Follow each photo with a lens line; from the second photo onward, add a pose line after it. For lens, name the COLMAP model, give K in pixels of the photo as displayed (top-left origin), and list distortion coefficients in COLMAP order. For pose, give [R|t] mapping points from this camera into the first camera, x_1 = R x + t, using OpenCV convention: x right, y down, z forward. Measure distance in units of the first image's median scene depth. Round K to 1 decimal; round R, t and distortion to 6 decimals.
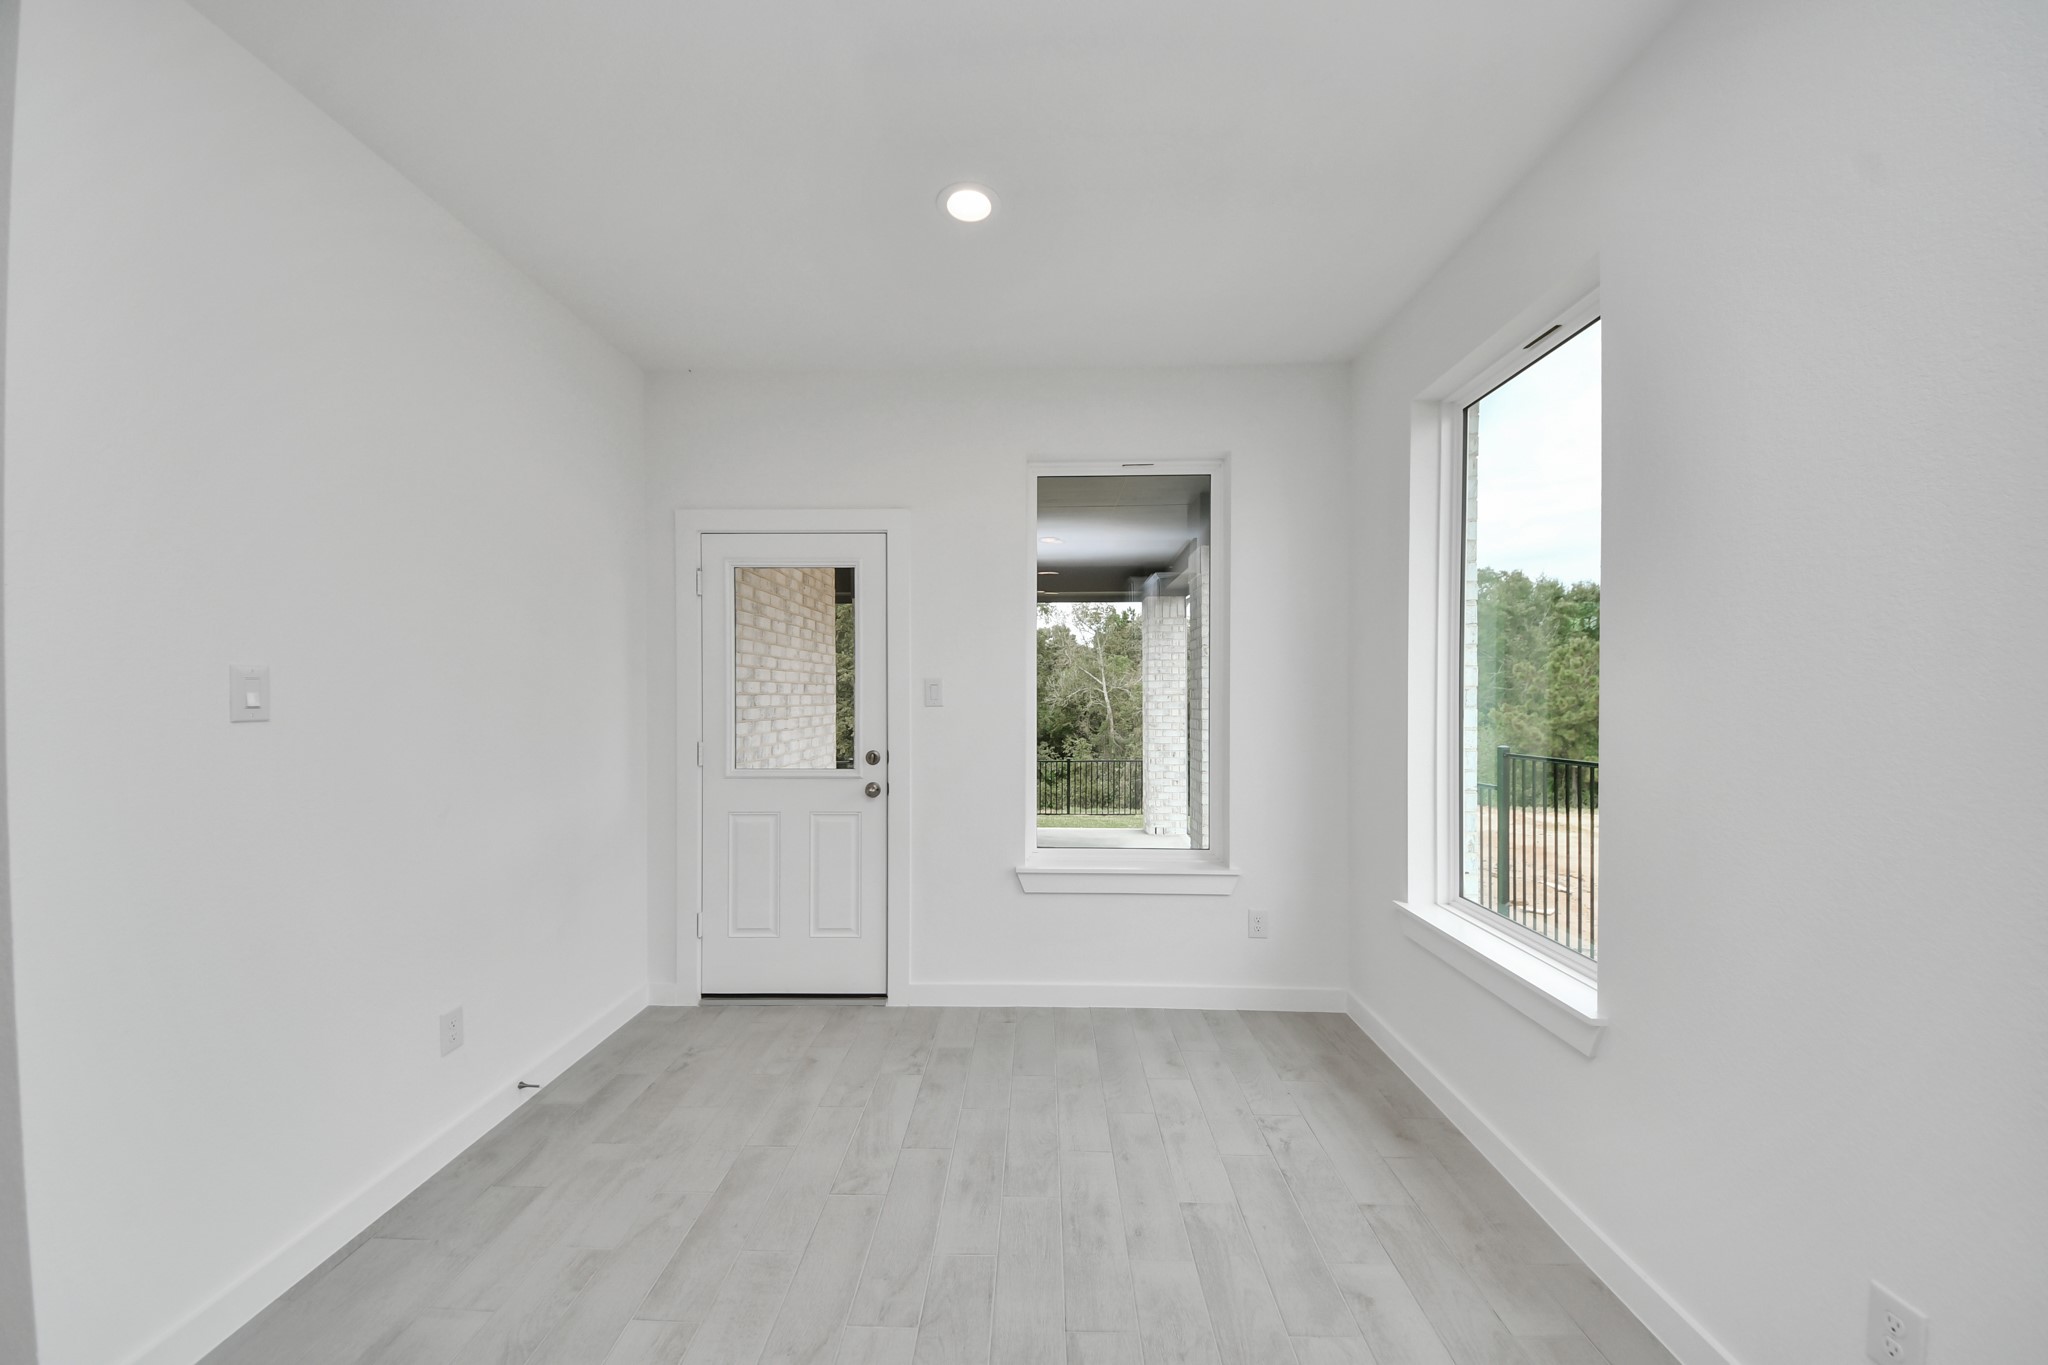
lens RADIAL K [[728.2, 0, 1019.8], [0, 728.2, 700.3], [0, 0, 1]] dist [0.047332, -0.030744]
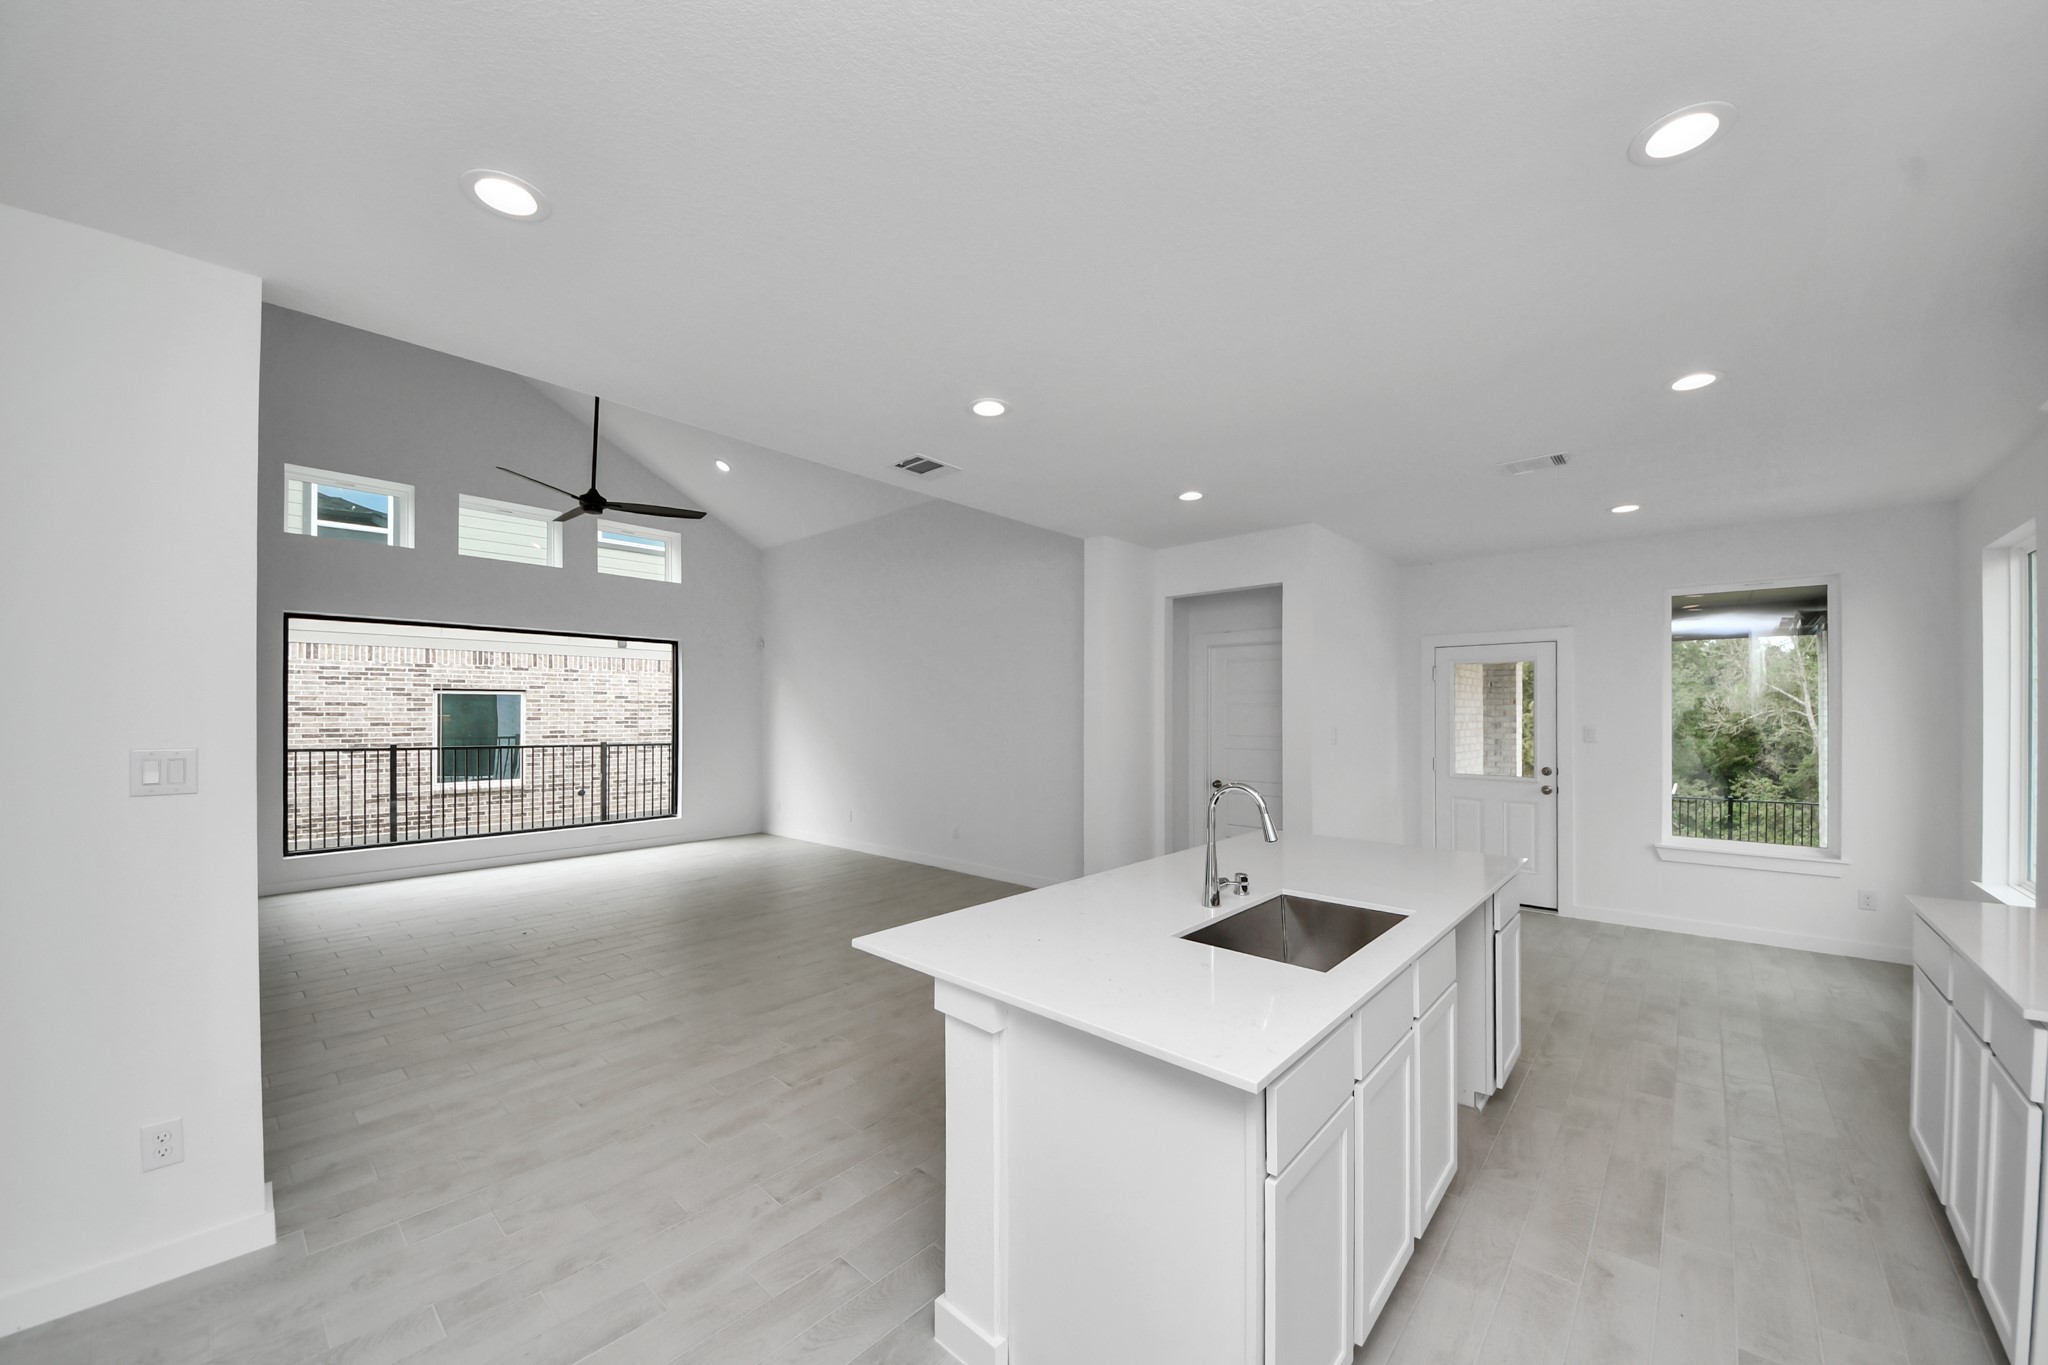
lens RADIAL K [[750.9, 0, 1031.6], [0, 750.9, 702.7], [0, 0, 1]] dist [0.022158, -0.015784]
pose [[0.769898, -0.006069, -0.638138, 0.004727], [-0.008518, 0.999768, -0.019784, -0.038182], [0.638110, 0.020668, 0.769668, -1.153416]]
